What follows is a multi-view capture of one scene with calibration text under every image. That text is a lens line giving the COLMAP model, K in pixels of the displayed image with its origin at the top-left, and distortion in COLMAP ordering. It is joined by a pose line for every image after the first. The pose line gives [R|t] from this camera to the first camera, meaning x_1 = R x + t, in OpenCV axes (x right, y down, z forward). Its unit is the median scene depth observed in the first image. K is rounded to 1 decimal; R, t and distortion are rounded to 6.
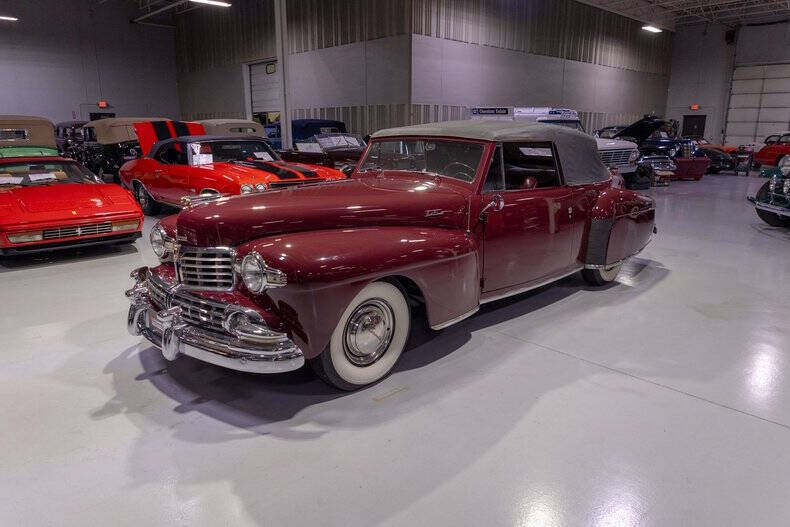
lens RADIAL K [[552.2, 0, 395.0], [0, 552.2, 263.5], [0, 0, 1]] dist [0.010116, -0.002535]
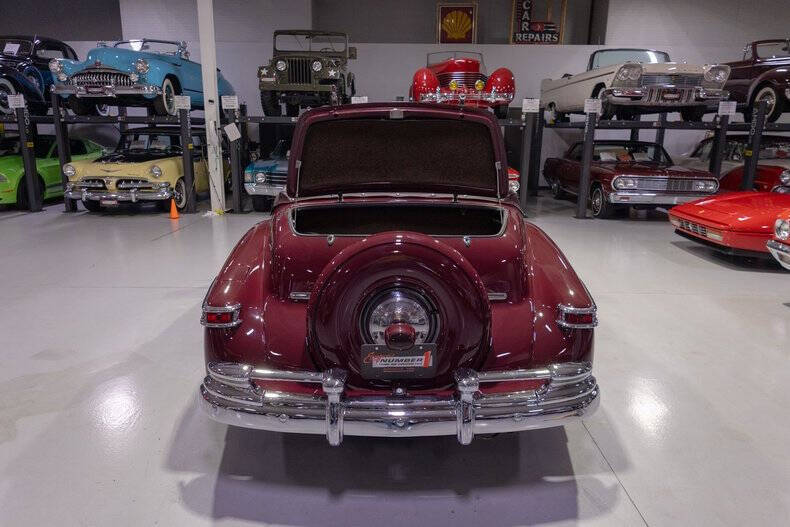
lens RADIAL K [[552.2, 0, 395.0], [0, 552.2, 263.5], [0, 0, 1]] dist [0.010116, -0.002535]
pose [[-0.699275, 0.163216, -0.695971, 0.281719], [-0.182581, 0.900516, 0.394633, -0.143126], [0.691143, 0.403028, -0.599908, 0.569668]]
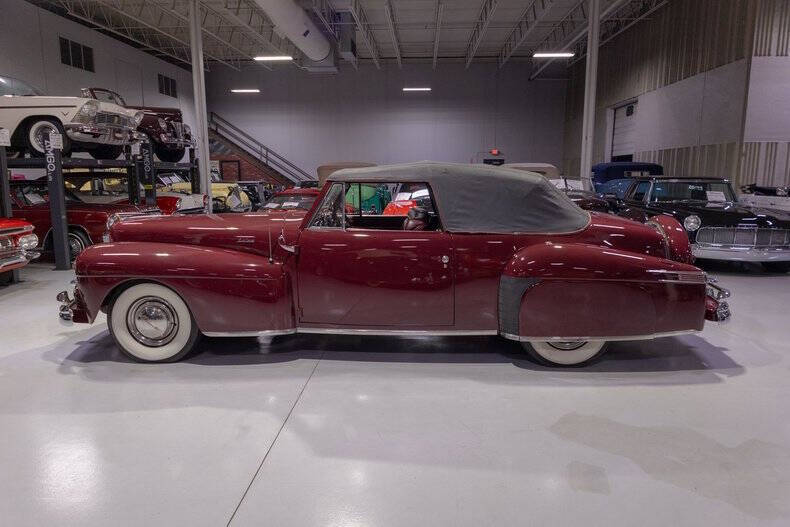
lens RADIAL K [[552.2, 0, 395.0], [0, 552.2, 263.5], [0, 0, 1]] dist [0.010116, -0.002535]
pose [[0.692659, 0.118672, -0.711436, 0.298285], [-0.172448, 0.985012, -0.003591, -0.025110], [0.700346, 0.125173, 0.702742, 0.106289]]
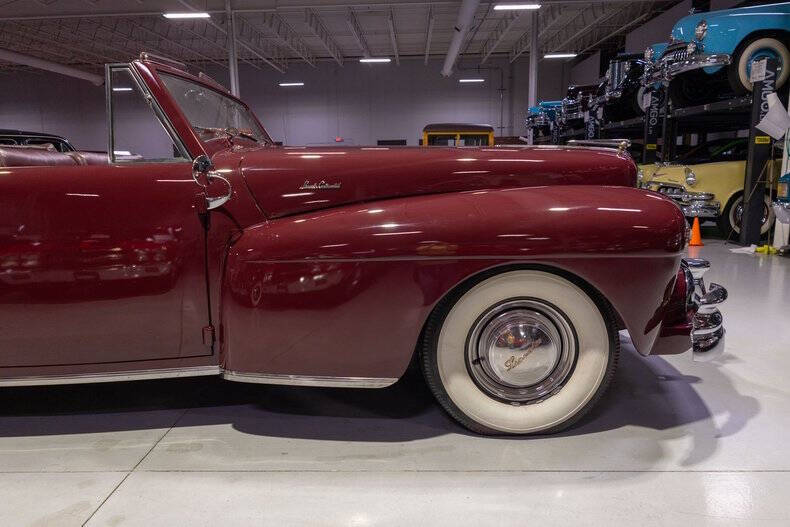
lens RADIAL K [[552.2, 0, 395.0], [0, 552.2, 263.5], [0, 0, 1]] dist [0.010116, -0.002535]
pose [[-0.706344, -0.111939, 0.698962, -0.168435], [0.192536, 0.919810, 0.341877, -0.067726], [-0.681181, 0.376059, -0.628150, 0.417960]]
